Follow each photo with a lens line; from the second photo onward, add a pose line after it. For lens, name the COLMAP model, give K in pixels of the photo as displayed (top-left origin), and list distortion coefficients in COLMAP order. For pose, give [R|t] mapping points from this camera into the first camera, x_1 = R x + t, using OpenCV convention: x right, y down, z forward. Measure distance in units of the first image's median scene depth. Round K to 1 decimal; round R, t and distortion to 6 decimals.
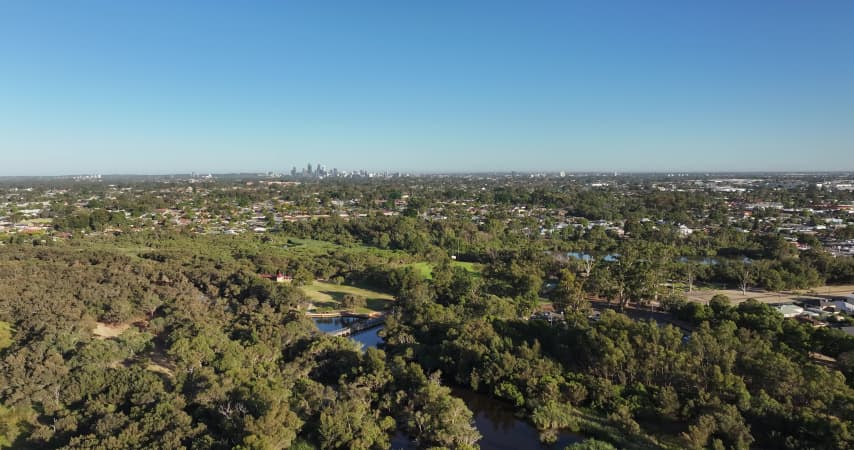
lens RADIAL K [[593.6, 0, 426.8], [0, 593.6, 219.3], [0, 0, 1]] dist [0.001434, 0.008271]
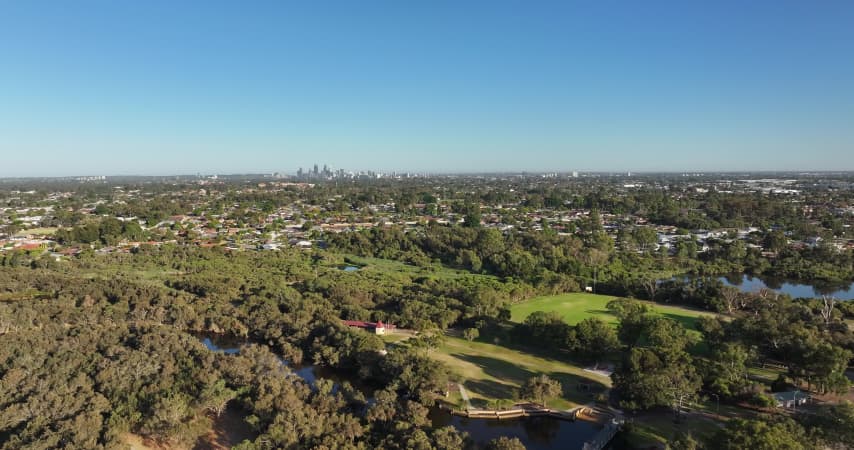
lens RADIAL K [[593.6, 0, 425.8], [0, 593.6, 231.0], [0, 0, 1]] dist [0.001434, 0.008271]
pose [[0.999976, -0.001528, -0.006761, -0.100869], [0.001656, 0.999818, 0.018985, -0.015021], [0.006731, -0.018996, 0.999797, 0.164128]]
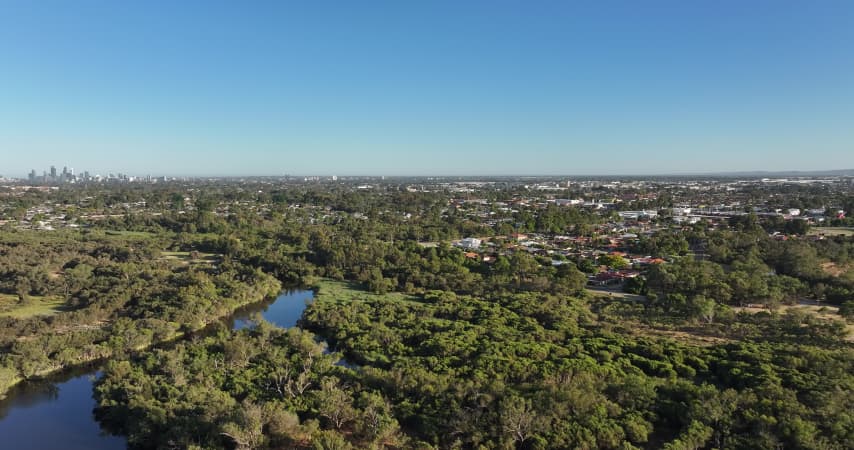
lens RADIAL K [[593.6, 0, 424.4], [0, 593.6, 224.1], [0, 0, 1]] dist [0.001434, 0.008271]
pose [[0.931843, -0.028997, 0.361701, -0.053244], [0.028186, 0.999574, 0.007519, 0.023547], [-0.361765, 0.003188, 0.932264, -0.337043]]
